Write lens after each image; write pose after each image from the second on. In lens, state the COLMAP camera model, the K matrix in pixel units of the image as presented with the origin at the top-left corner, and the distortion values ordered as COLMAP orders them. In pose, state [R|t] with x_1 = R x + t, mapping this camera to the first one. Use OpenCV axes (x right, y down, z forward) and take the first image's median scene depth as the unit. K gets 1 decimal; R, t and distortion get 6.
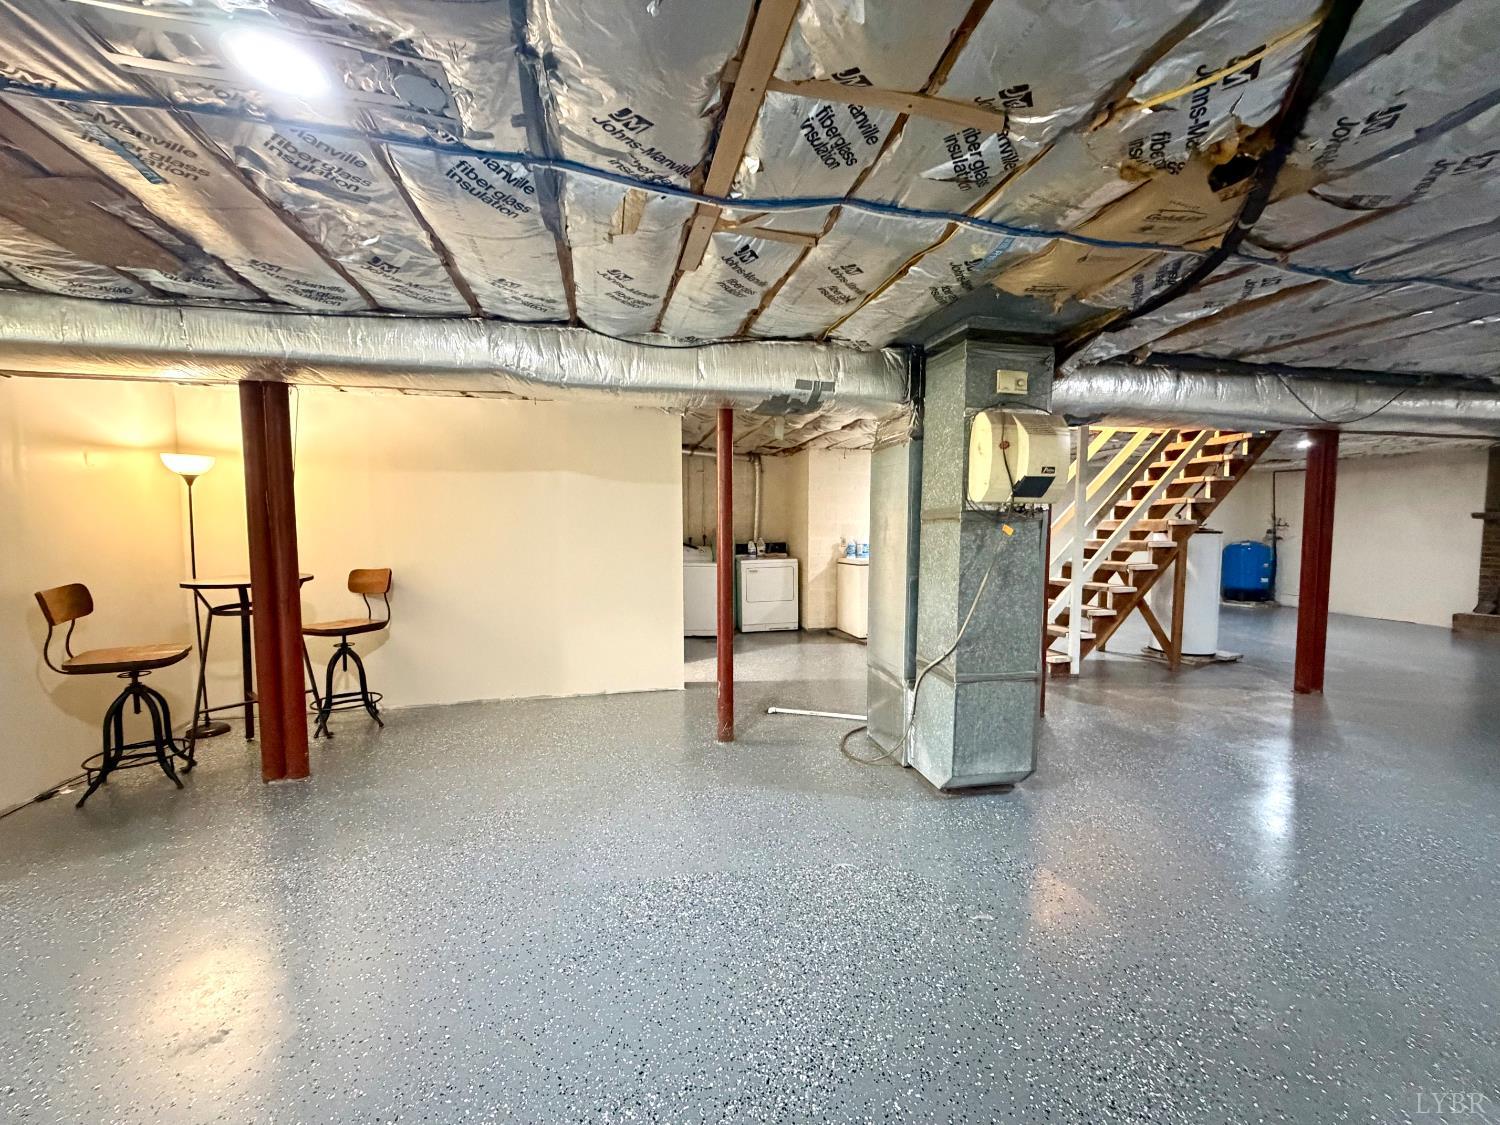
lens RADIAL K [[596.4, 0, 744.9], [0, 596.4, 563.1], [0, 0, 1]] dist [-0.000303, -0.000266]
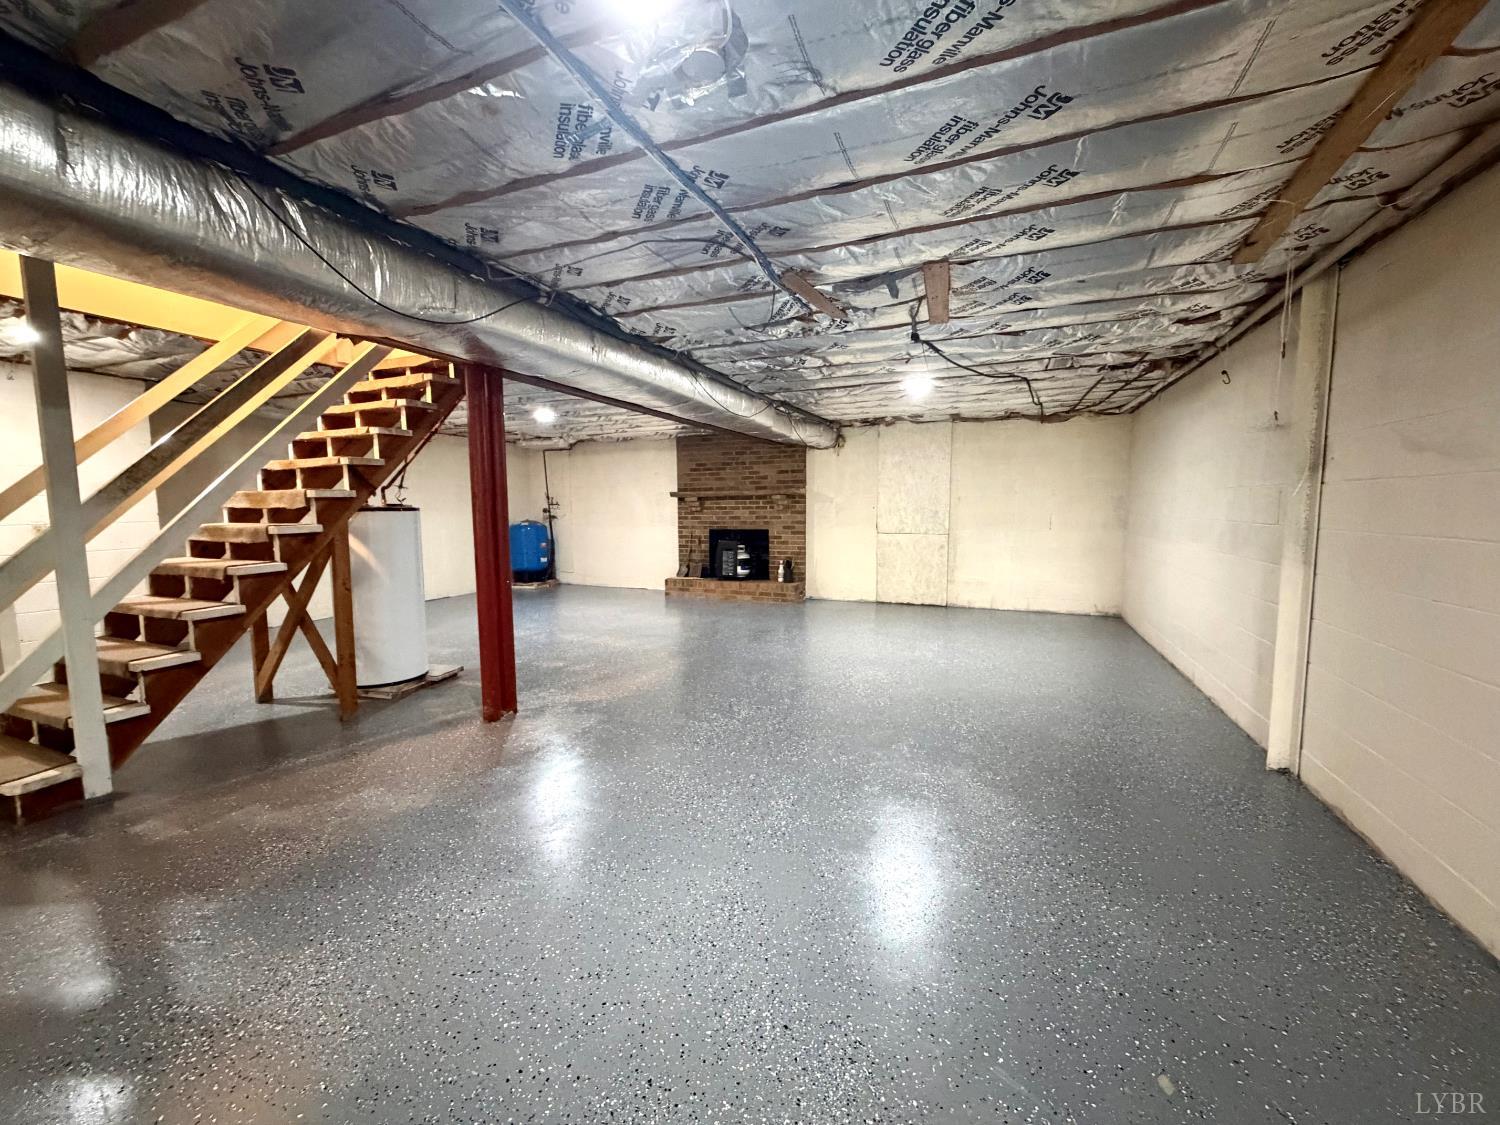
lens RADIAL K [[596.4, 0, 744.9], [0, 596.4, 563.1], [0, 0, 1]] dist [-0.000303, -0.000266]
pose [[0.583172, -0.081511, 0.808249, 0.348103], [0.060319, 0.996552, 0.056979, -0.002782], [-0.810106, 0.015524, 0.586078, 0.195034]]
